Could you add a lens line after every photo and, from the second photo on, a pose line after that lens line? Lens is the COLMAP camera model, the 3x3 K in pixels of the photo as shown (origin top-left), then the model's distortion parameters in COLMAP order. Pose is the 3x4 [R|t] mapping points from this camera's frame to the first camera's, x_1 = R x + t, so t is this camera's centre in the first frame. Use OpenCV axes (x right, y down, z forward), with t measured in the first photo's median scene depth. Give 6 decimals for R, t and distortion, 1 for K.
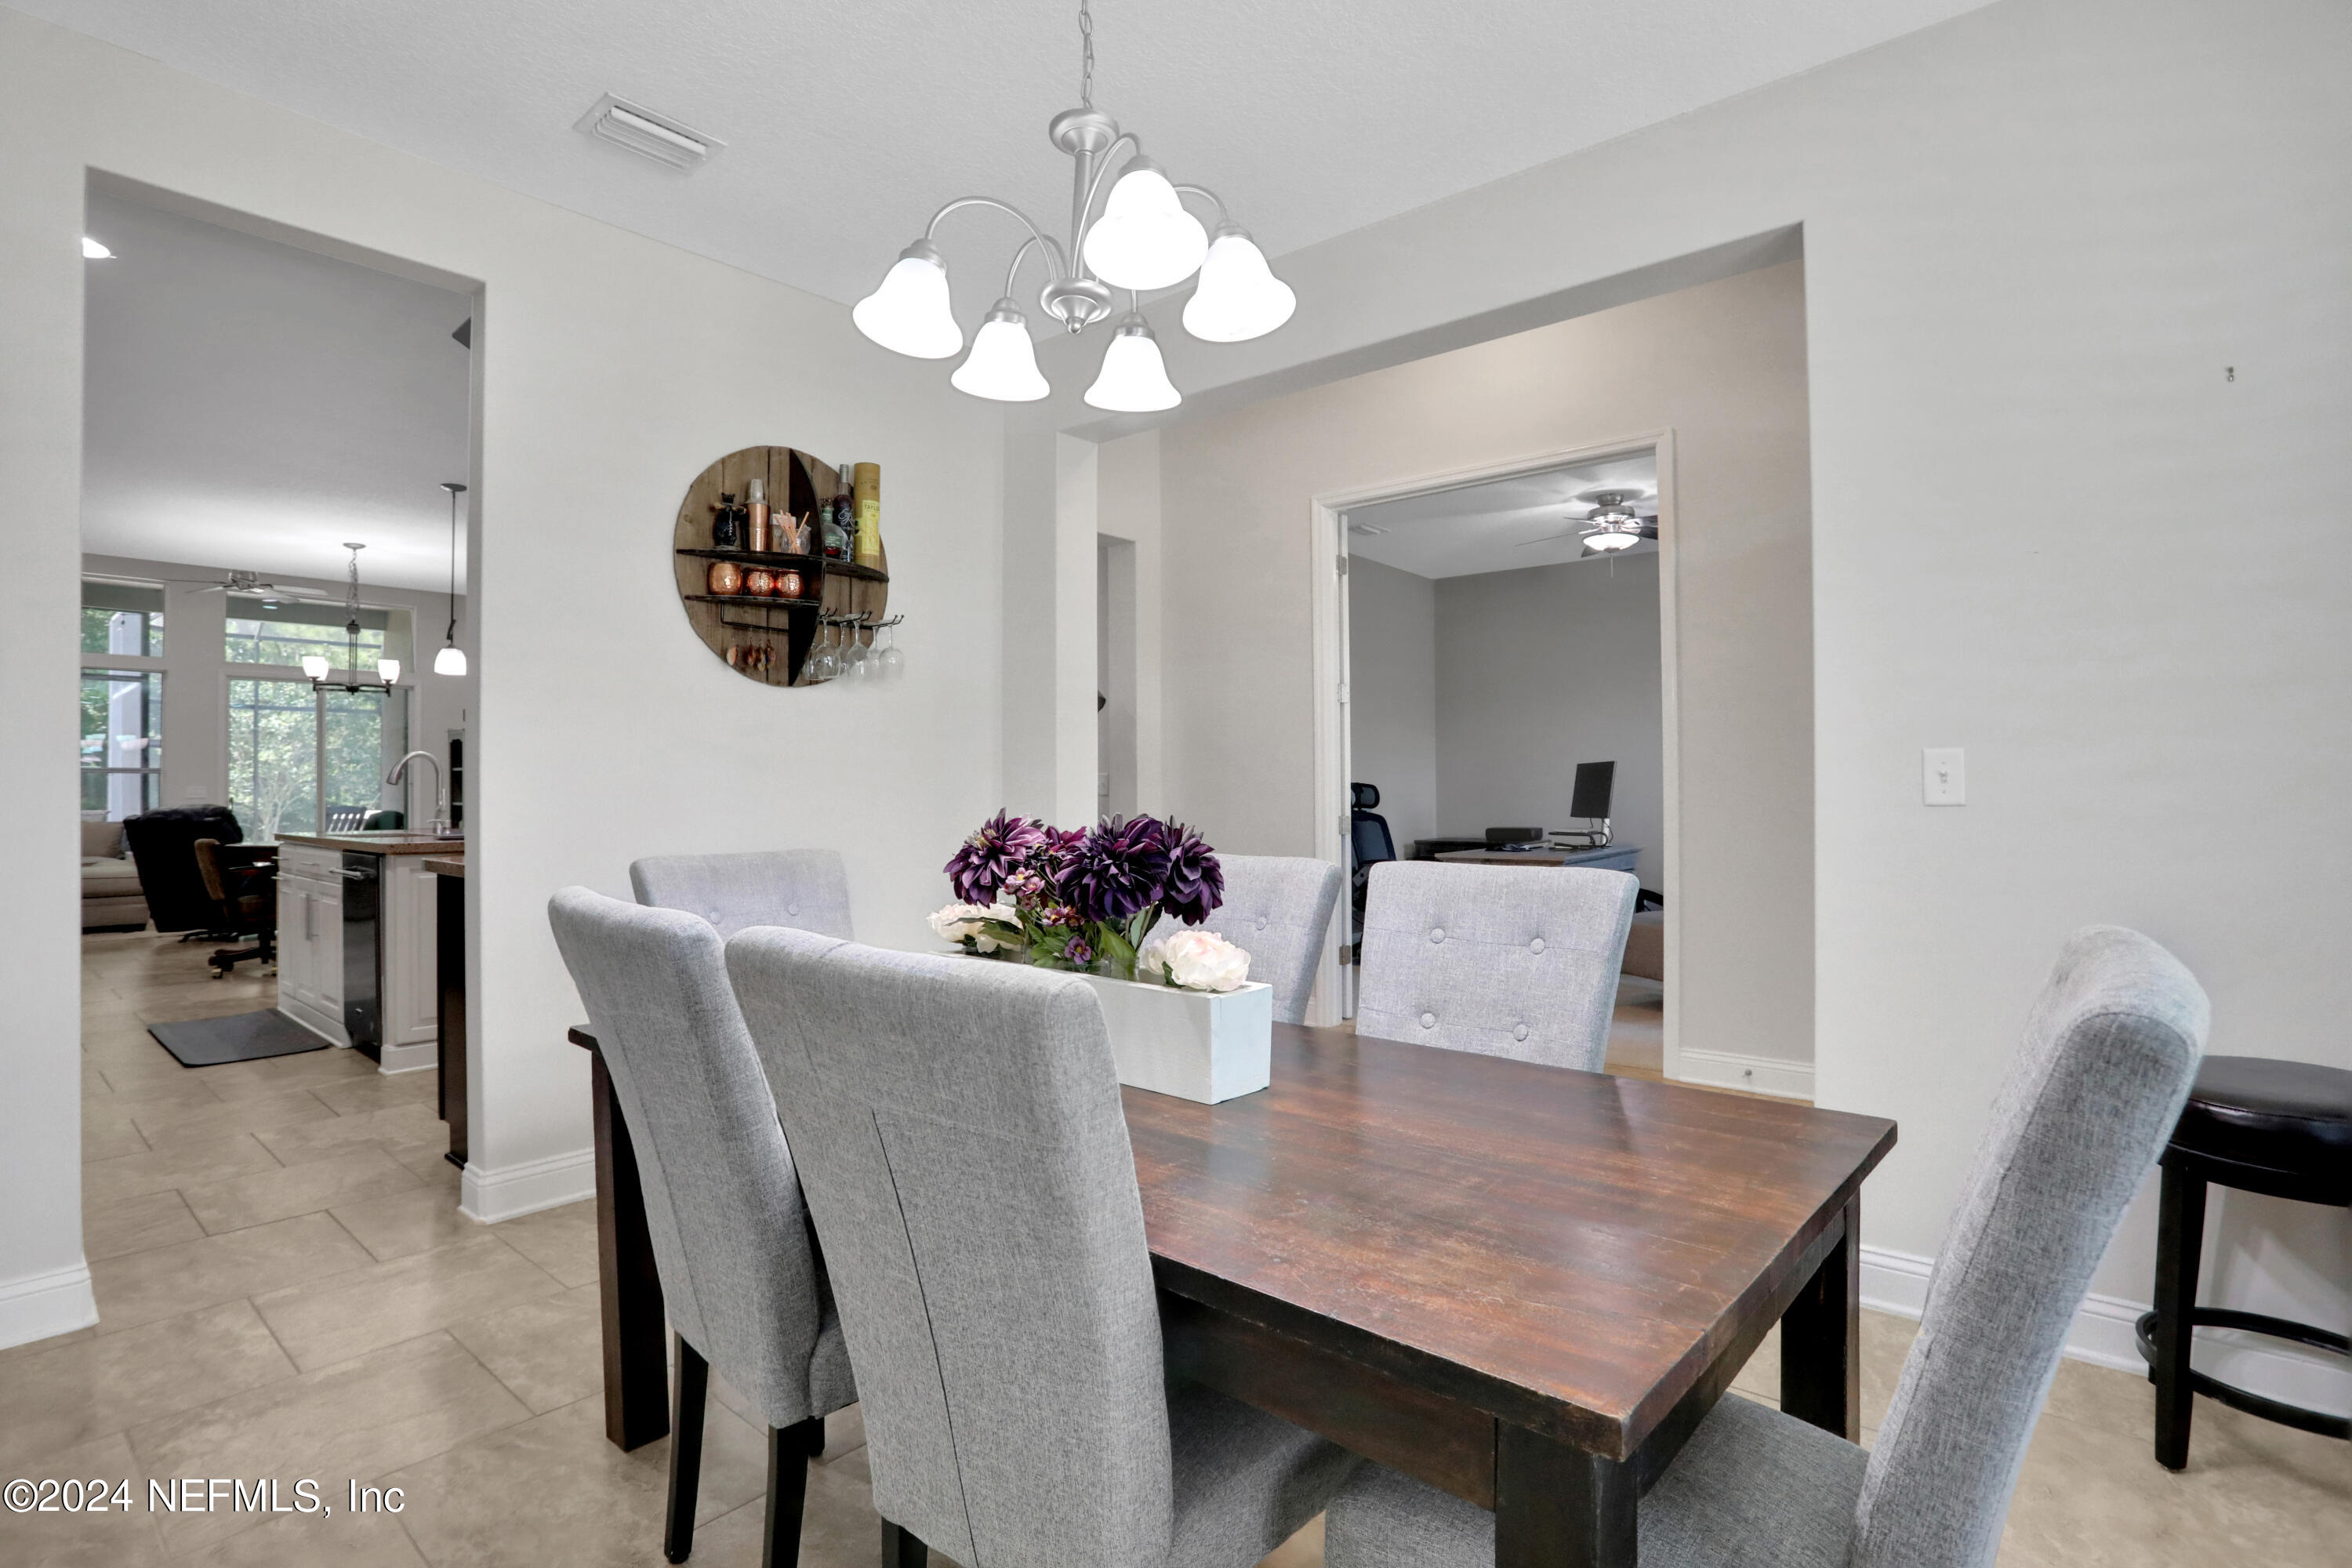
lens RADIAL K [[1122.9, 0, 1170.1], [0, 1122.9, 782.9], [0, 0, 1]] dist [-0.062070, 0.021461]
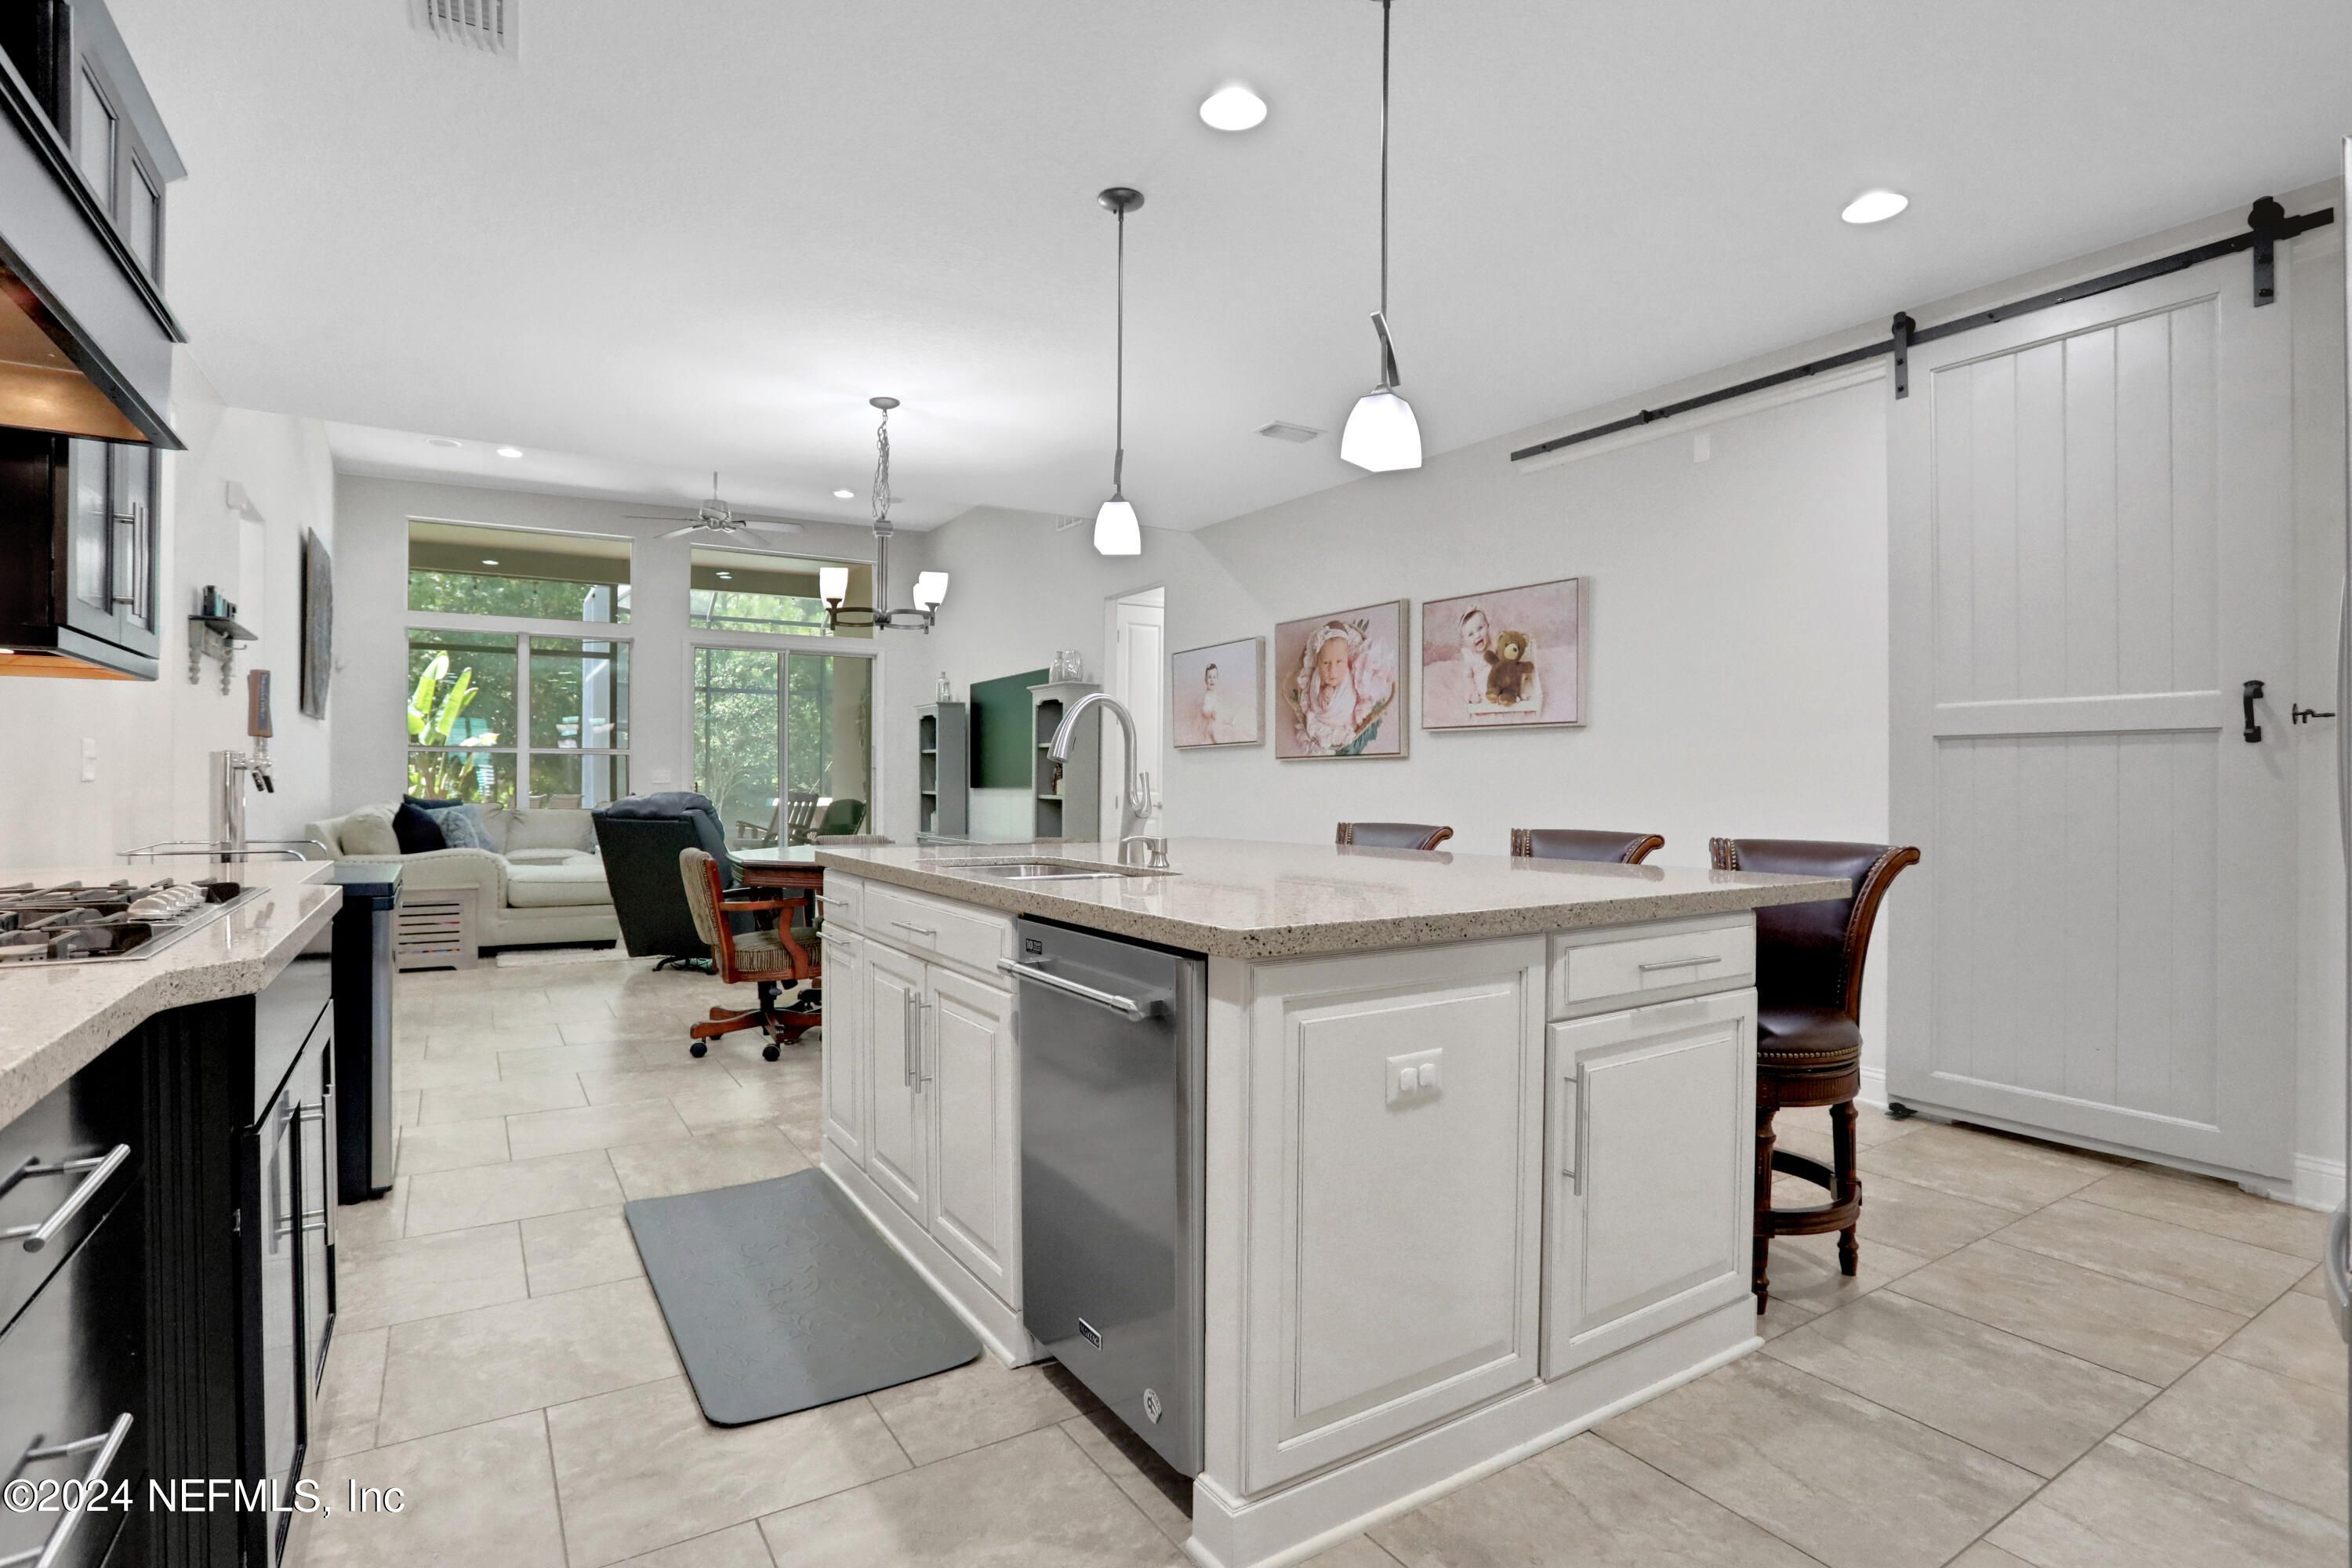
lens RADIAL K [[1122.9, 0, 1170.1], [0, 1122.9, 782.9], [0, 0, 1]] dist [-0.062070, 0.021461]
pose [[0.957610, 0.006494, -0.287996, -0.255548], [-0.003472, 0.999933, 0.011003, 0.002317], [0.288048, -0.009537, 0.957568, 0.266406]]
